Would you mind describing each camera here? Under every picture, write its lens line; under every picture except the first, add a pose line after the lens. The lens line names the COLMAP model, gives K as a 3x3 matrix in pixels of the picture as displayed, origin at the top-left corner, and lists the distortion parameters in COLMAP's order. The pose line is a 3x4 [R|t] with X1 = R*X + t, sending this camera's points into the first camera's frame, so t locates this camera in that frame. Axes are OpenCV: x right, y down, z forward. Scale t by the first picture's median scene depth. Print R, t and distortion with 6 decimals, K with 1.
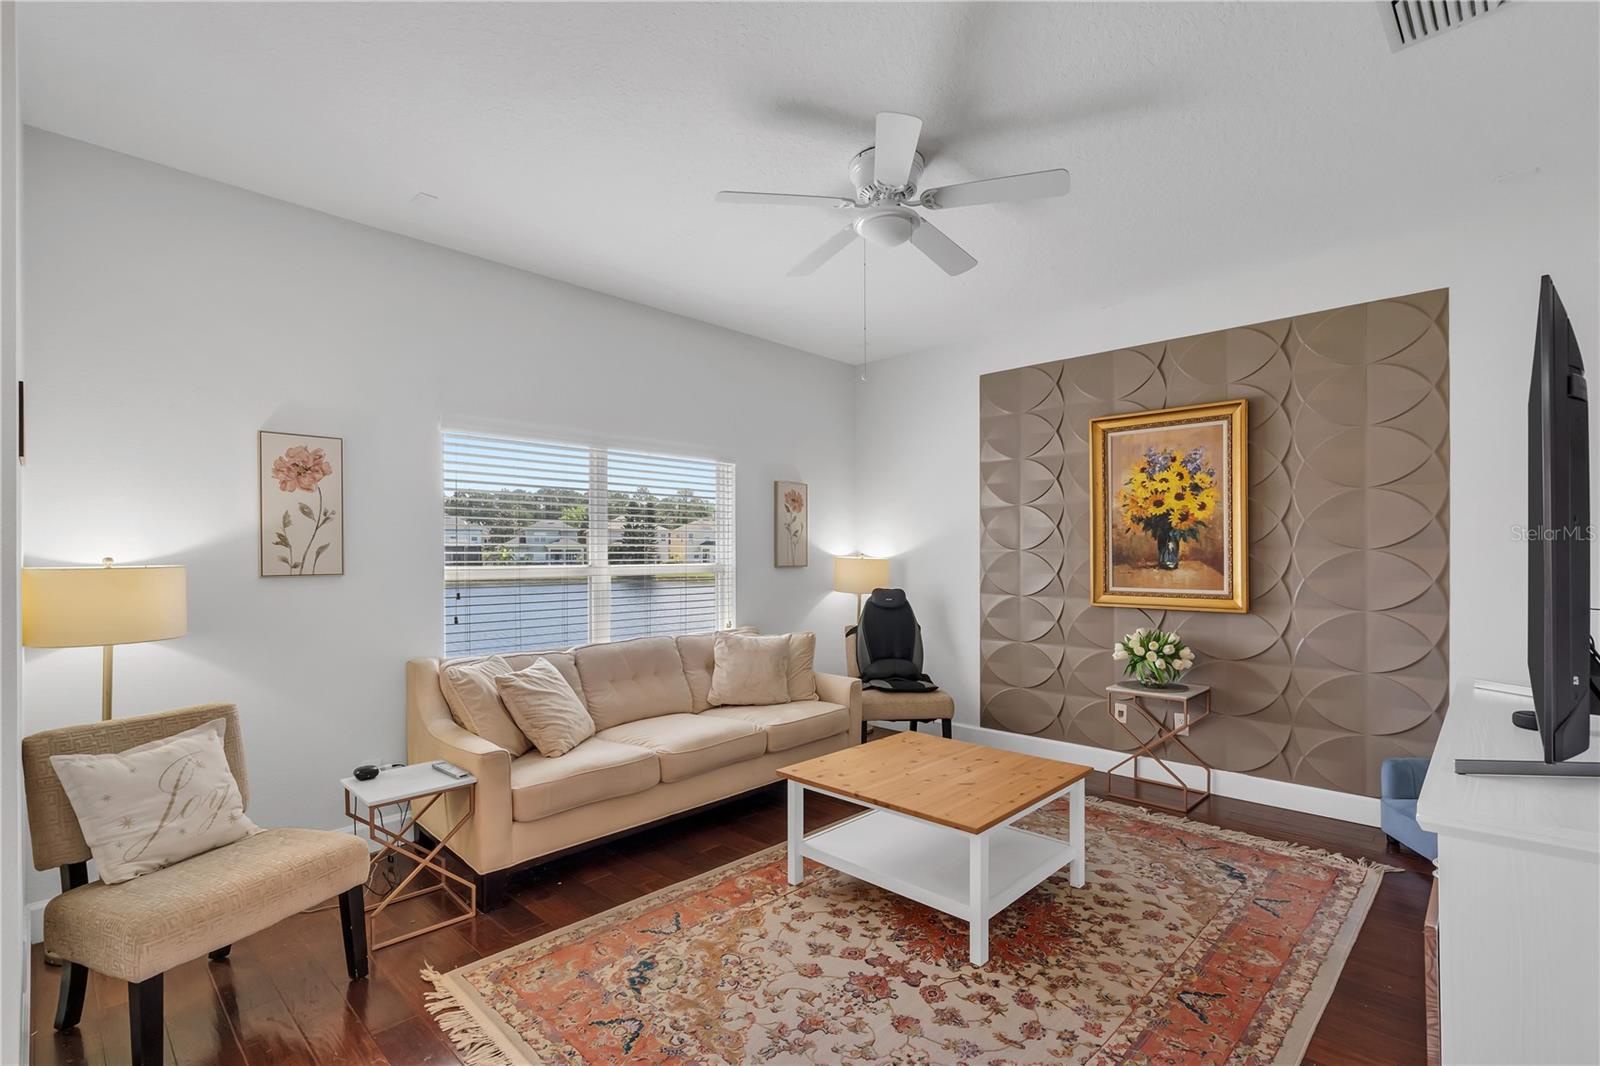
lens RADIAL K [[742.3, 0, 807.8], [0, 742.3, 550.2], [0, 0, 1]] dist [0.001185, 0.001667]
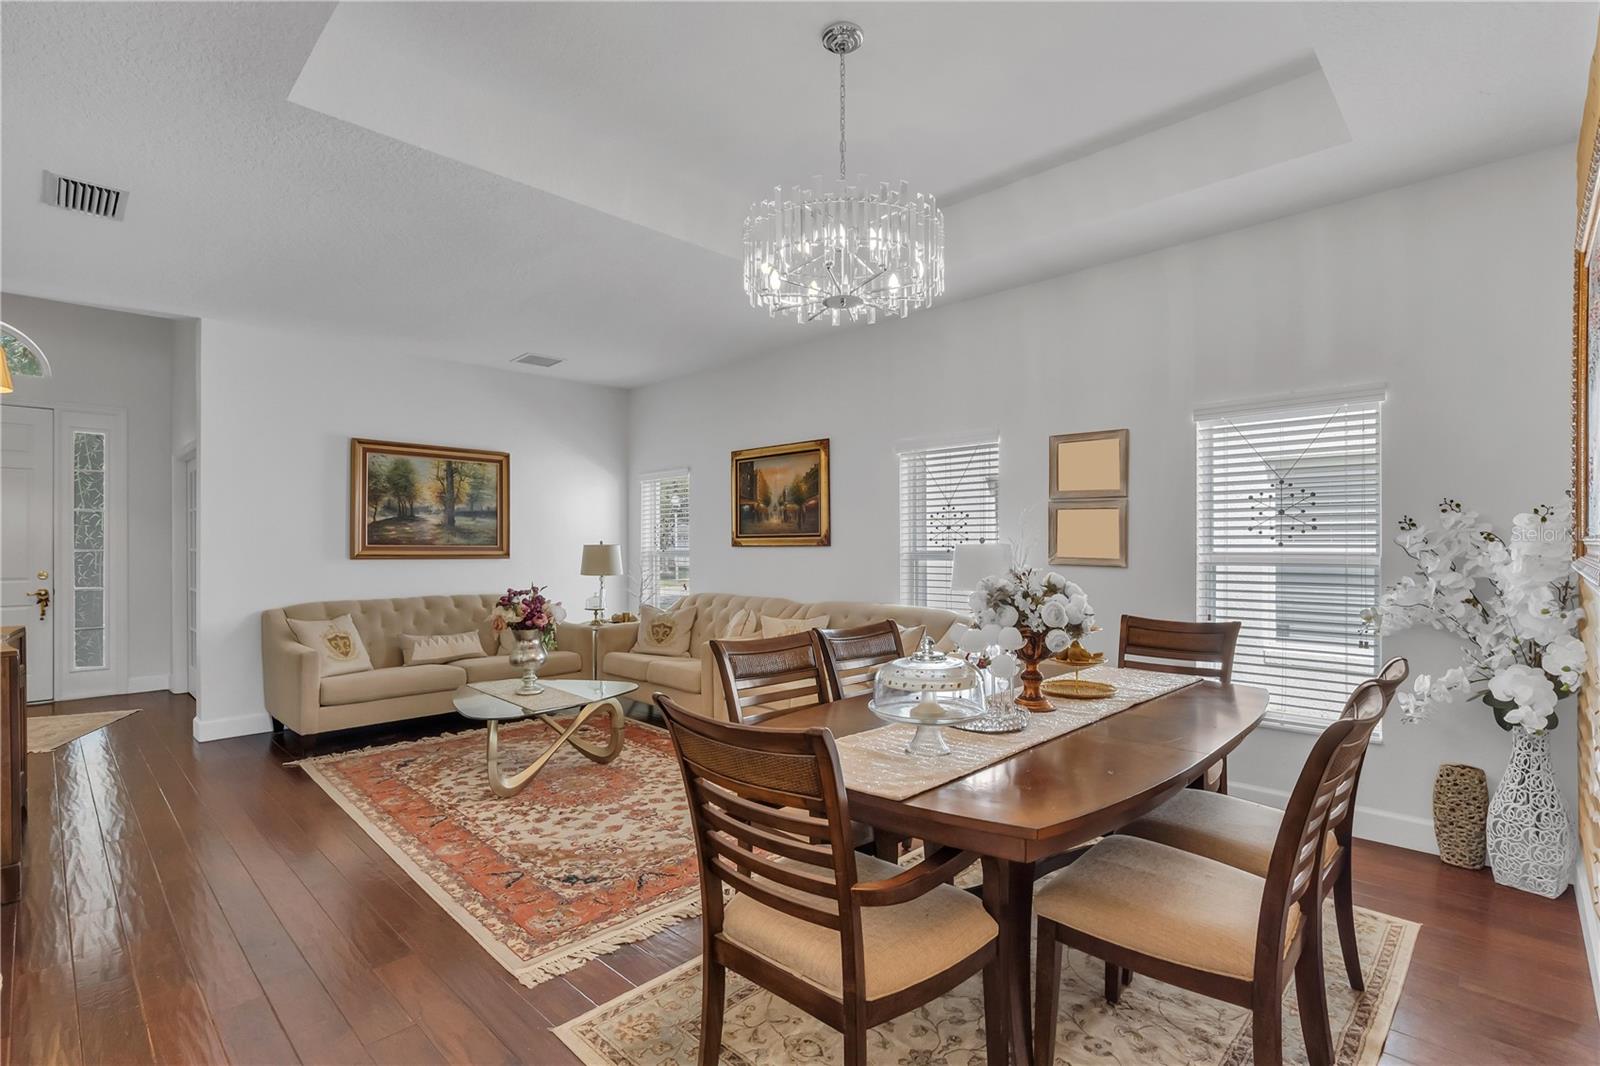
lens RADIAL K [[742.3, 0, 810.4], [0, 742.3, 534.2], [0, 0, 1]] dist [0.001185, 0.001667]
pose [[0.014519, 0.006314, 0.999875, -0.815096], [0.000189, 0.999980, -0.006318, 0.001083], [-0.999895, 0.000281, 0.014518, 0.335741]]
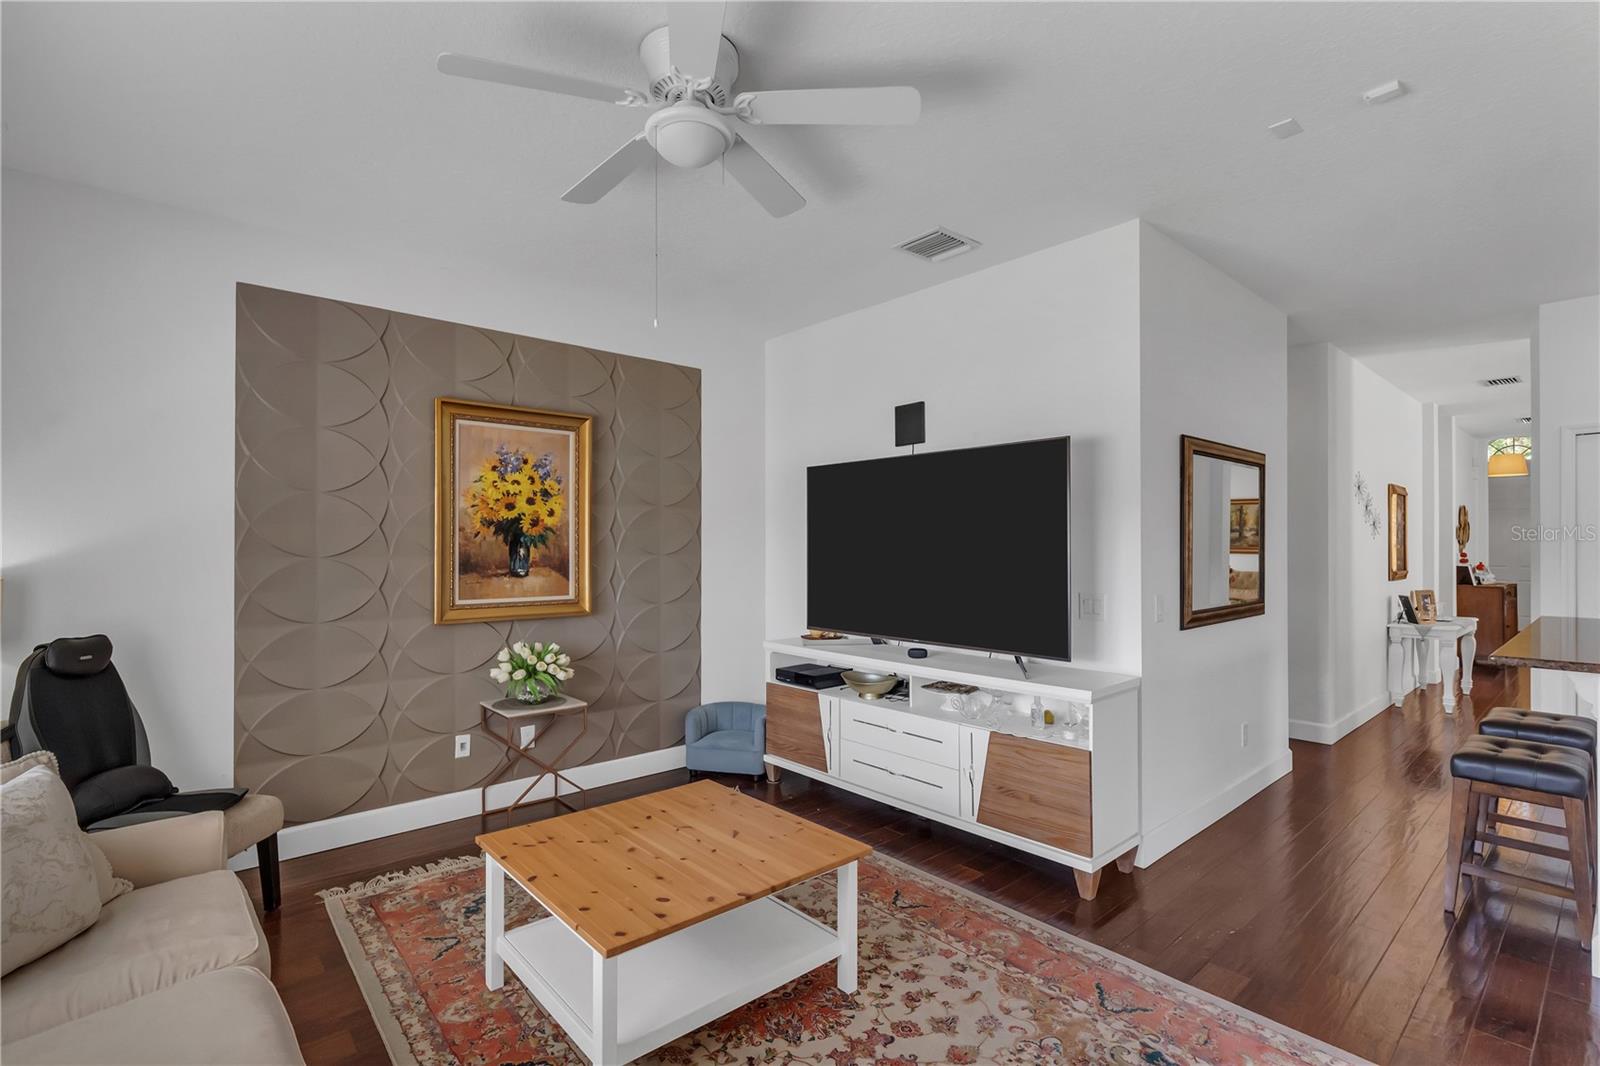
lens RADIAL K [[742.3, 0, 816.5], [0, 742.3, 538.9], [0, 0, 1]] dist [0.001185, 0.001667]
pose [[0.078362, 0.008833, 0.996886, -0.435577], [-0.006151, 0.999946, -0.008377, -0.017480], [-0.996906, -0.005476, 0.078412, 0.559925]]
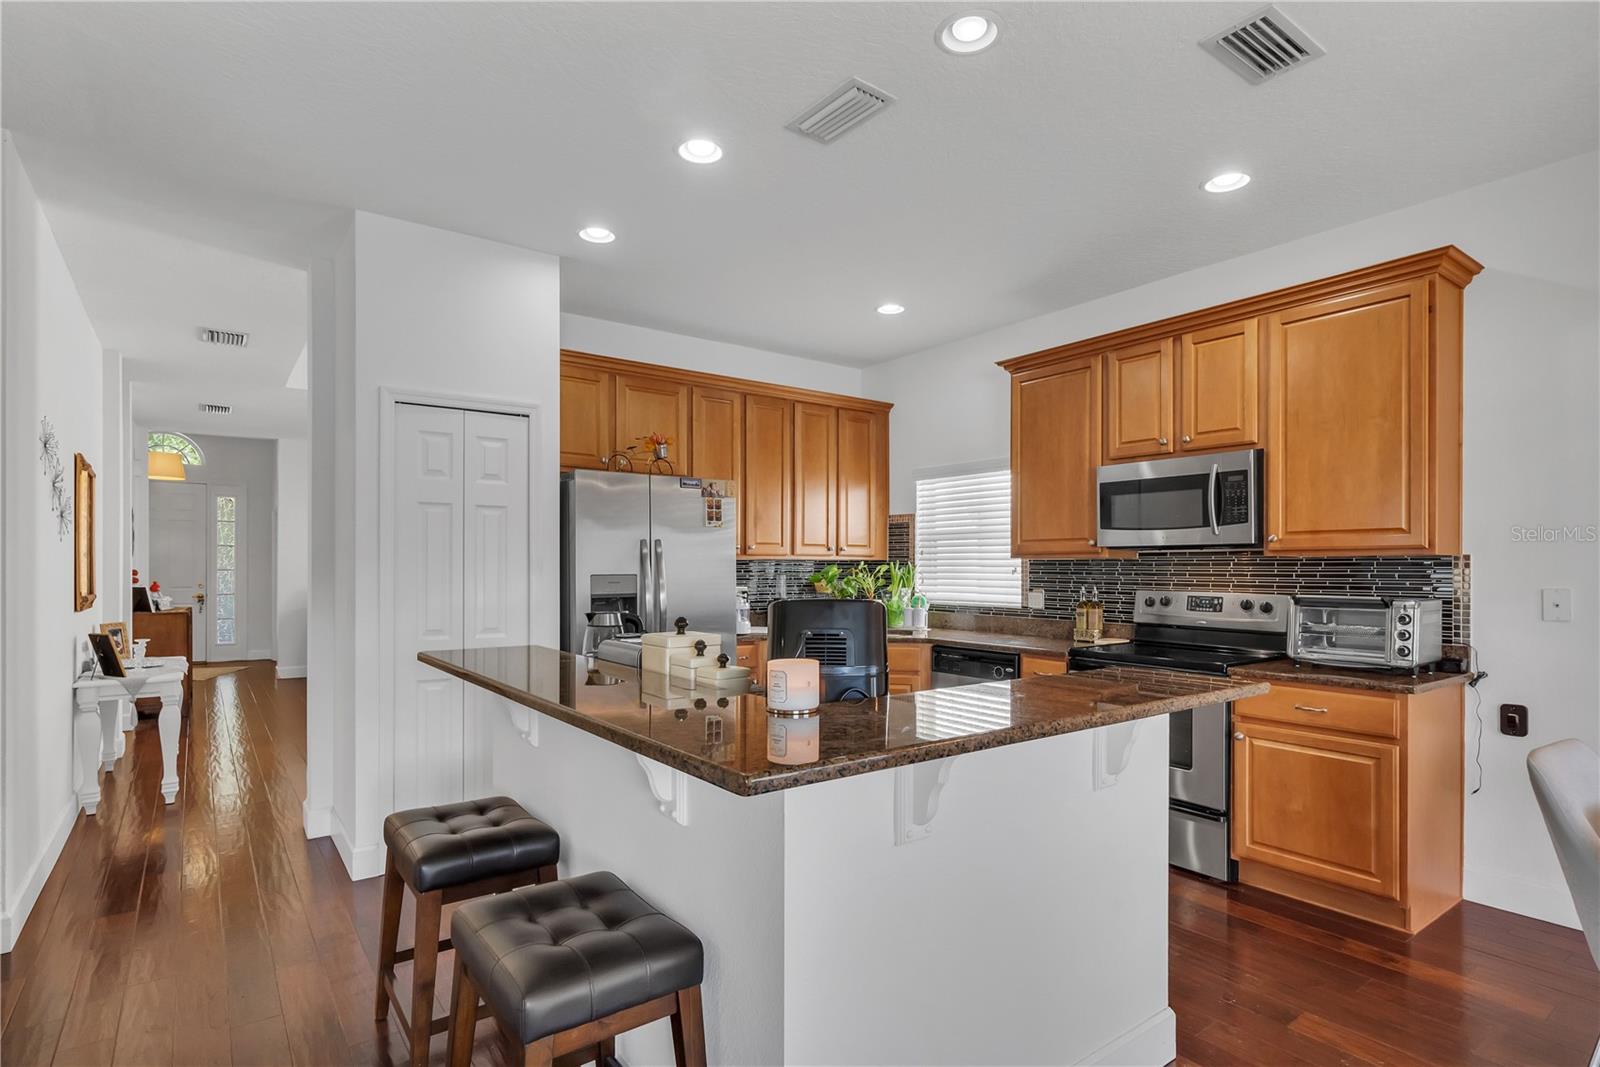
lens RADIAL K [[788.9, 0, 799.3], [0, 788.9, 568.1], [0, 0, 1]] dist [-0.003262, -0.002607]
pose [[-0.985311, 0.001520, 0.170761, 0.143546], [0.000624, 0.999986, -0.005303, 0.000392], [-0.170767, -0.005118, -0.985298, 0.312900]]
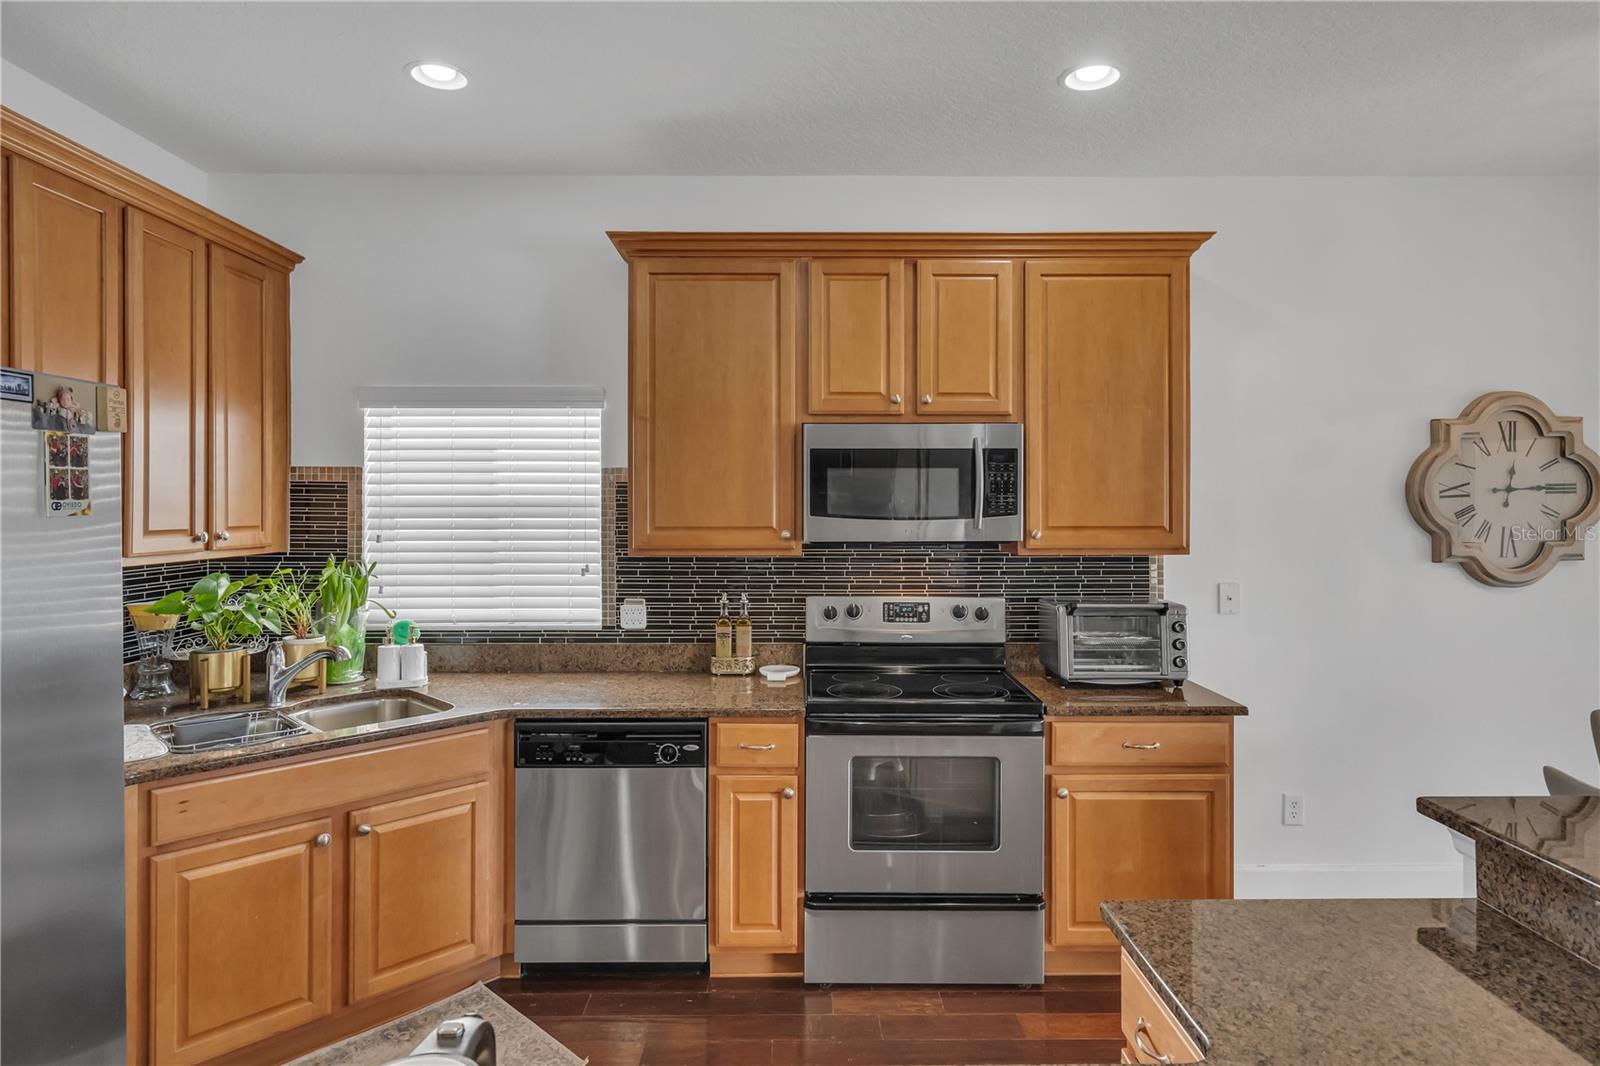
lens RADIAL K [[908.9, 0, 803.8], [0, 908.9, 502.2], [0, 0, 1]] dist [0.000185, 0.003241]
pose [[-0.718832, 0.004068, -0.695172, 0.480447], [0.008345, 0.999961, -0.002778, -0.062180], [0.695133, -0.007798, -0.718838, -0.162096]]
